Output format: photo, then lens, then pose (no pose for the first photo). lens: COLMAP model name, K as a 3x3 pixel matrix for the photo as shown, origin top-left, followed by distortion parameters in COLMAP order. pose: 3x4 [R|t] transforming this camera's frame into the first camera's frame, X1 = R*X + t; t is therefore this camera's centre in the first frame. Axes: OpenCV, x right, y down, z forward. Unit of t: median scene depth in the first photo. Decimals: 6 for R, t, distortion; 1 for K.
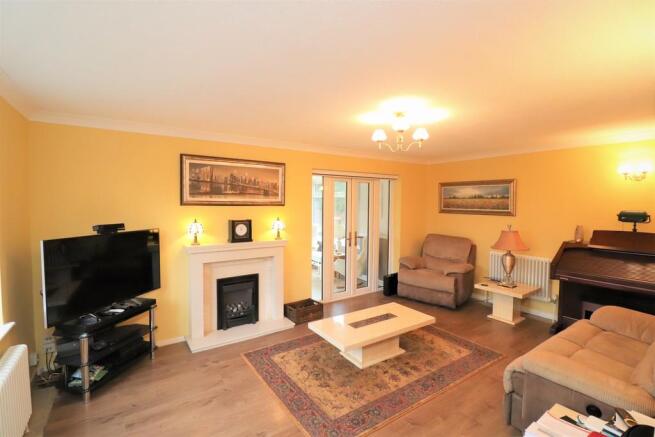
lens RADIAL K [[304.6, 0, 328.1], [0, 304.6, 217.8], [0, 0, 1]] dist [-0.002160, -0.000696]
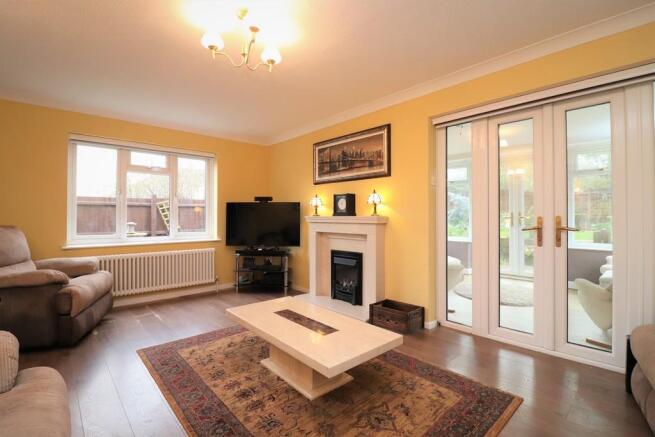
lens RADIAL K [[304.6, 0, 325.6], [0, 304.6, 217.9], [0, 0, 1]] dist [-0.002160, -0.000696]
pose [[0.131320, -0.002925, -0.991336, 0.721217], [-0.049821, 0.998713, -0.009546, 0.099495], [0.990087, 0.050643, 0.131006, 0.831432]]
